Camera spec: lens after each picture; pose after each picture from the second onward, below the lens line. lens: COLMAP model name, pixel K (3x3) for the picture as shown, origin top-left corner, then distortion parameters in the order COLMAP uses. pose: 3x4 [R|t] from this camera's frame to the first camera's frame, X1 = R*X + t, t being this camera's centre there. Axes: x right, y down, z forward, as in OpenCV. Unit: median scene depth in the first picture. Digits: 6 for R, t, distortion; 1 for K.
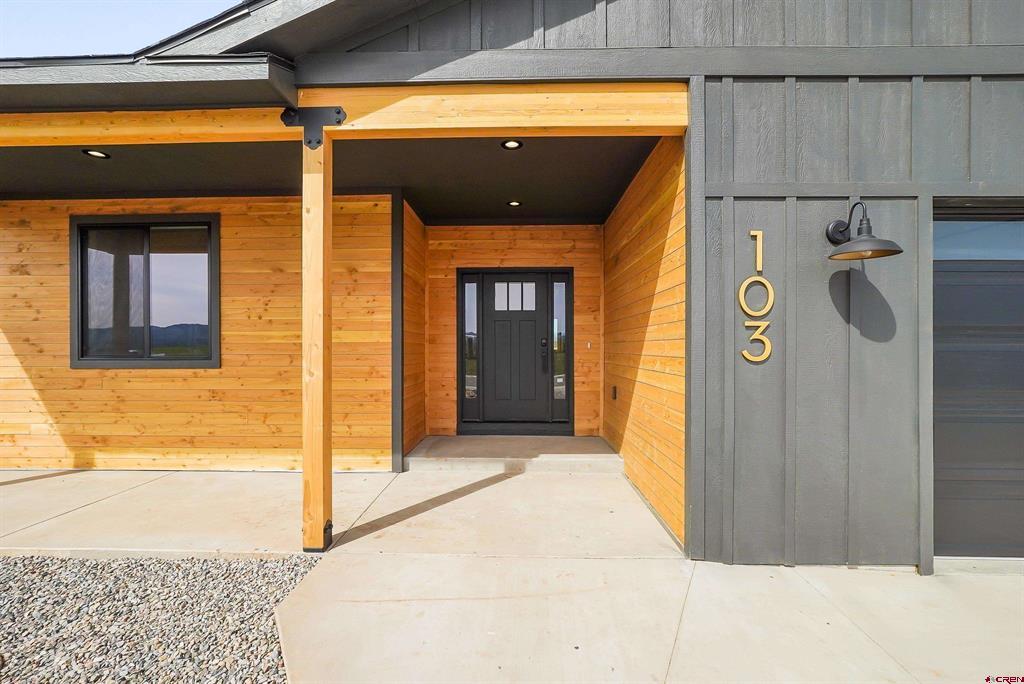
lens RADIAL K [[445.7, 0, 510.5], [0, 445.7, 346.4], [0, 0, 1]] dist [-0.009722, 0.000387]
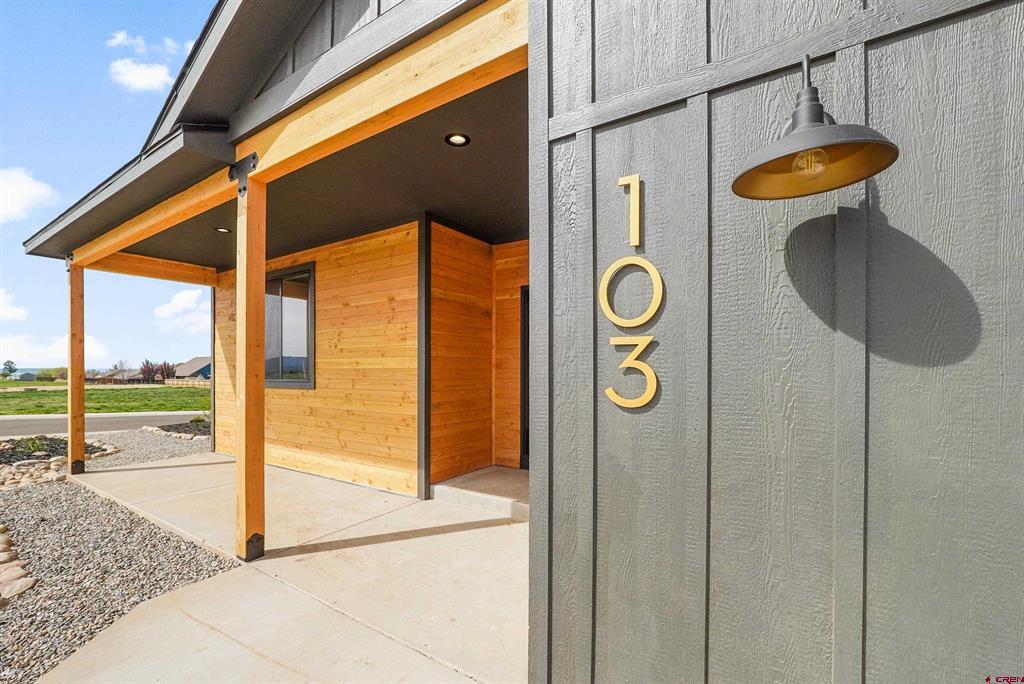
lens RADIAL K [[445.6, 0, 496.9], [0, 445.6, 368.0], [0, 0, 1]] dist [-0.001138, 0.000110]
pose [[0.837445, 0.000469, -0.546522, 0.427079], [-0.000774, 1.000000, -0.000328, -0.009433], [0.546521, 0.000697, 0.837445, 0.256876]]
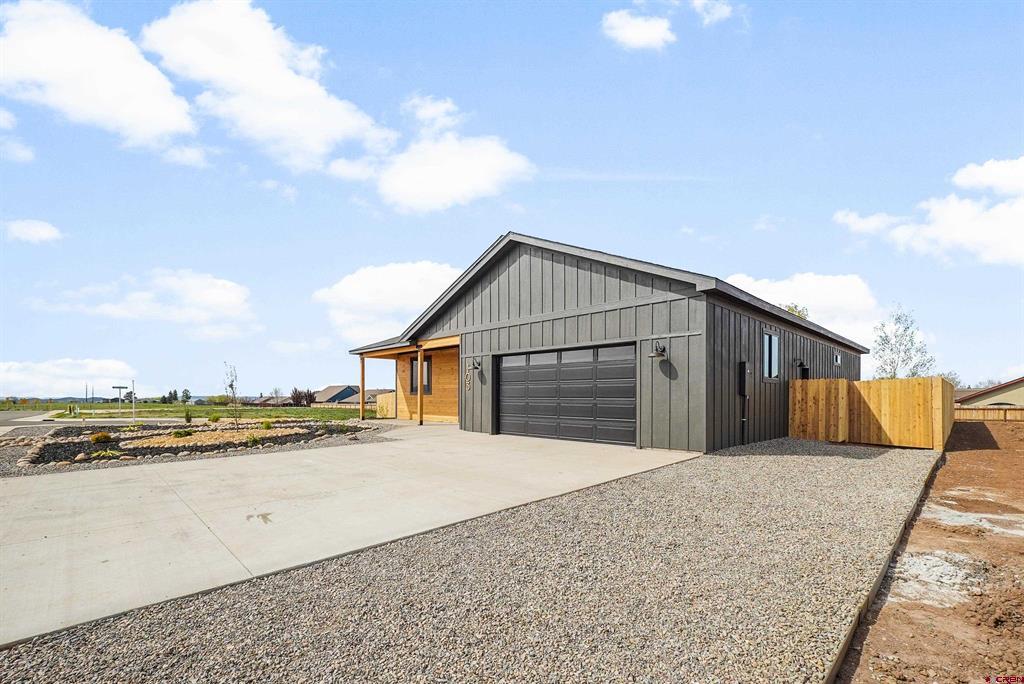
lens RADIAL K [[446.4, 0, 514.3], [0, 446.4, 393.0], [0, 0, 1]] dist [-0.000548, -0.000004]
pose [[0.722066, -0.003406, -0.691816, 2.629604], [-0.001938, 0.999974, -0.006947, 0.060405], [0.691822, 0.006357, 0.722040, -1.356018]]
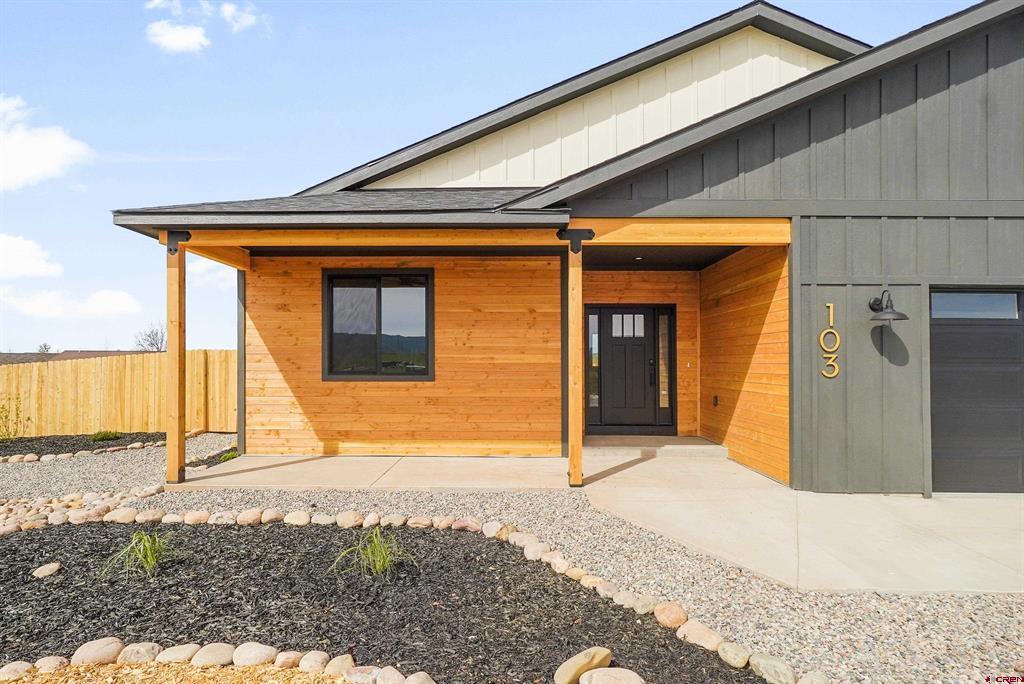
lens RADIAL K [[532.2, 0, 513.0], [0, 532.2, 350.2], [0, 0, 1]] dist [-0.000651, -0.000499]
pose [[0.999864, 0.004662, 0.015798, -0.441215], [-0.004356, 0.999803, -0.019351, -0.015695], [-0.015886, 0.019280, 0.999688, -0.652541]]
